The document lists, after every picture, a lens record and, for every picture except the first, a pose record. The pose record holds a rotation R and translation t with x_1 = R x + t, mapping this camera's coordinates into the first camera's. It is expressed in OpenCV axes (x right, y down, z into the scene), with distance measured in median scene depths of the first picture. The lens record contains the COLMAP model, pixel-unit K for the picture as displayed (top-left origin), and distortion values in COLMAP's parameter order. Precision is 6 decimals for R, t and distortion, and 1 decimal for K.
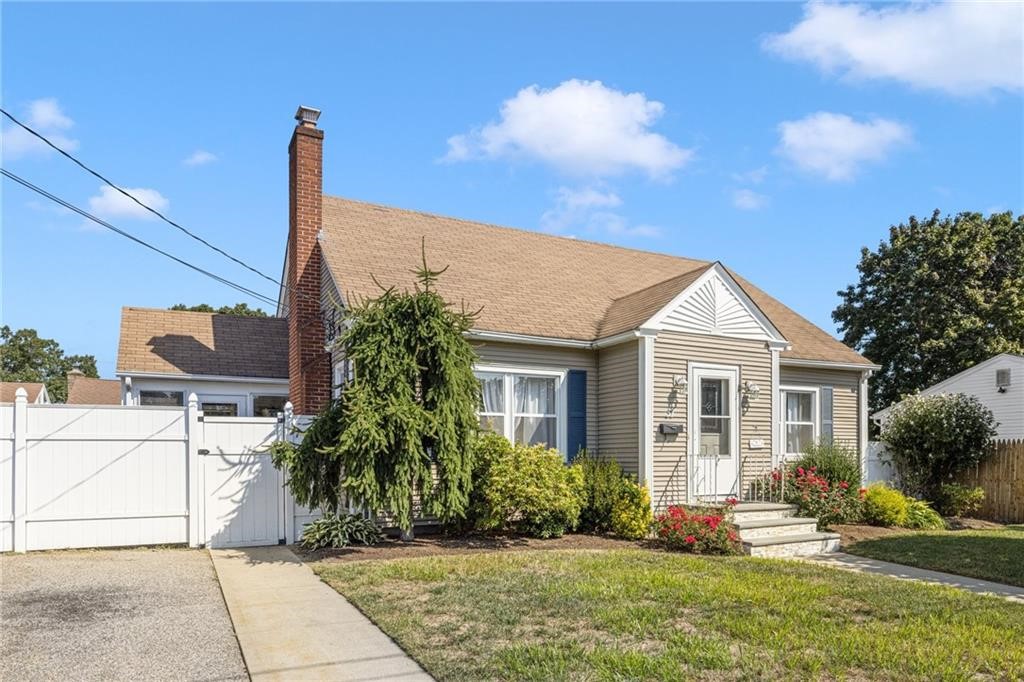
lens RADIAL K [[630.4, 0, 530.4], [0, 630.4, 341.5], [0, 0, 1]] dist [0.003540, 0.000541]
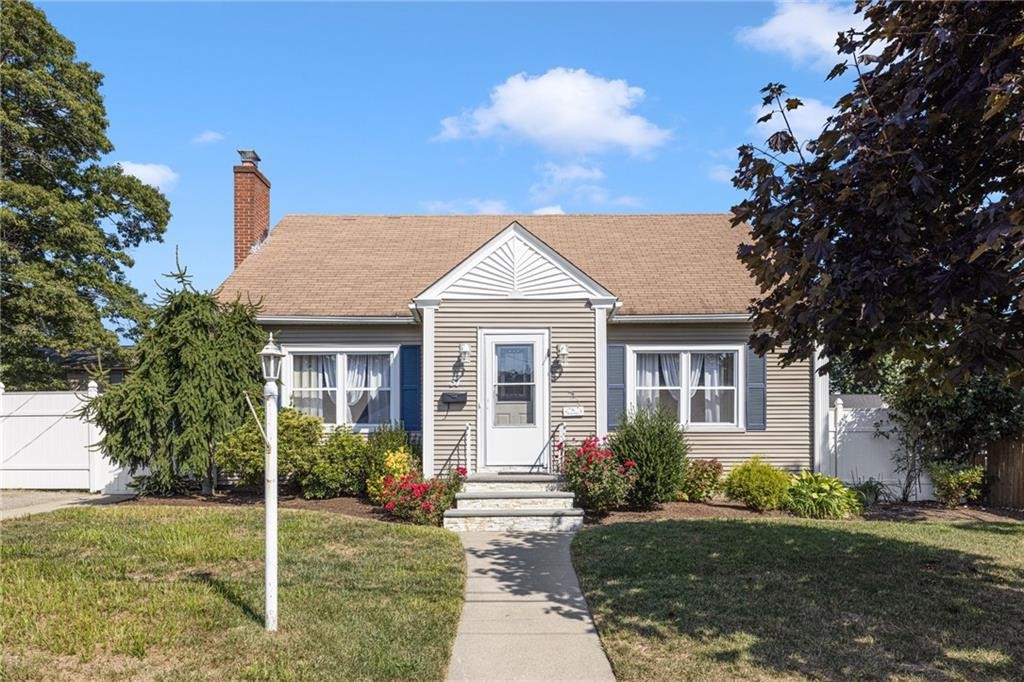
lens RADIAL K [[570.8, 0, 510.1], [0, 570.8, 336.2], [0, 0, 1]] dist [-0.003656, -0.000091]
pose [[0.899465, -0.075203, -0.430473, 0.661438], [0.080416, 0.996743, -0.006102, 0.051774], [0.429529, -0.029129, 0.902583, 0.215946]]
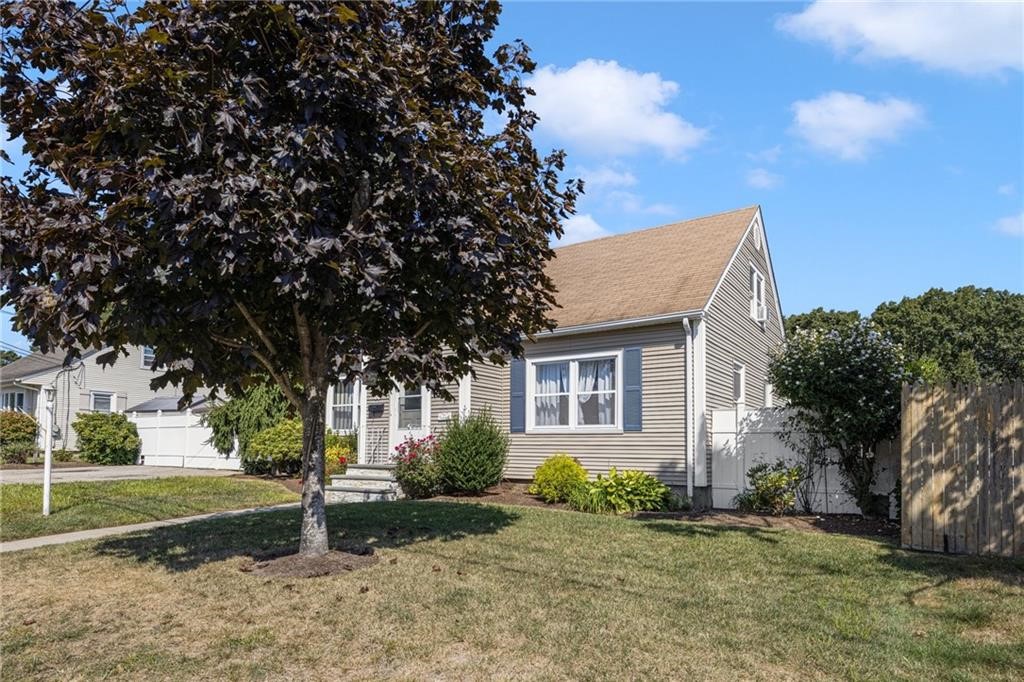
lens RADIAL K [[570.8, 0, 510.1], [0, 570.8, 336.2], [0, 0, 1]] dist [-0.003656, -0.000091]
pose [[0.510161, -0.146010, -0.847595, 1.394953], [0.156858, 0.984752, -0.075225, 0.116166], [0.845654, -0.094575, 0.525285, 0.574387]]
